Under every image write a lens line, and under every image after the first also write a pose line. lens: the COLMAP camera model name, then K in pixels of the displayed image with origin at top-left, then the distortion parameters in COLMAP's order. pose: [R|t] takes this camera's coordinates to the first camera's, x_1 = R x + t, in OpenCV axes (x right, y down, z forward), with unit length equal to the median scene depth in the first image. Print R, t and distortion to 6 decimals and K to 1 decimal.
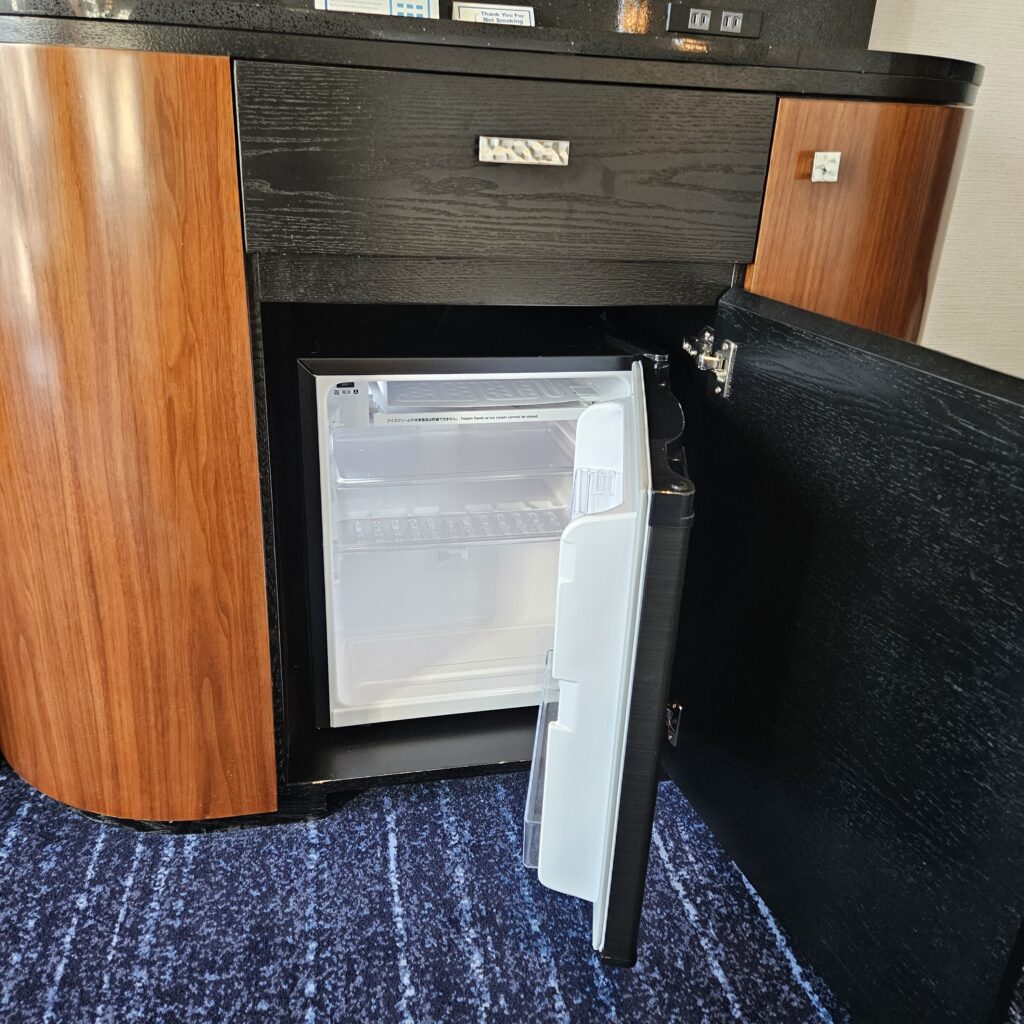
lens RADIAL K [[906.9, 0, 518.1], [0, 906.9, 490.9], [0, 0, 1]] dist [0.030765, -0.018570]
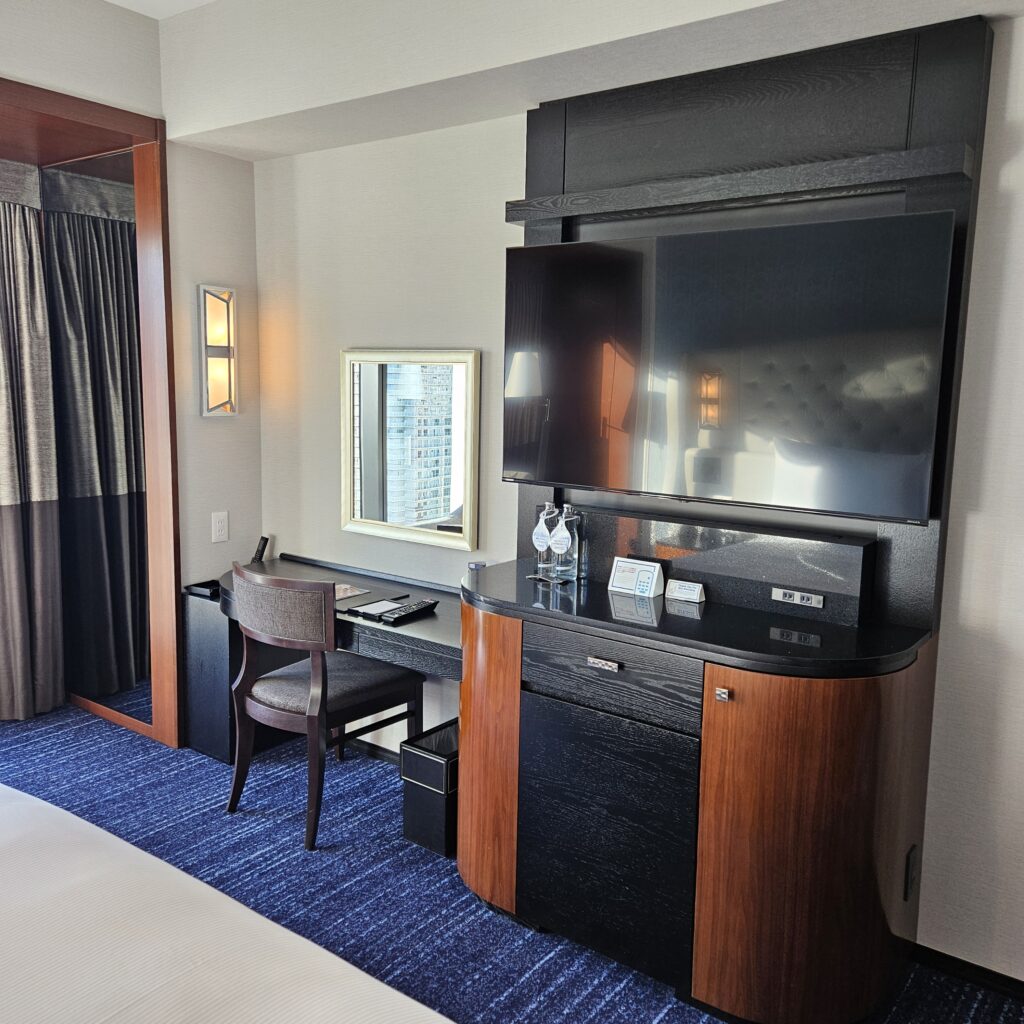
lens RADIAL K [[906.9, 0, 515.7], [0, 906.9, 506.6], [0, 0, 1]] dist [0.030765, -0.018570]
pose [[0.650460, 0.072068, -0.756113, 1.473258], [-0.281234, 0.947586, -0.151619, -0.280619], [0.705555, 0.311267, 0.636635, -0.800138]]
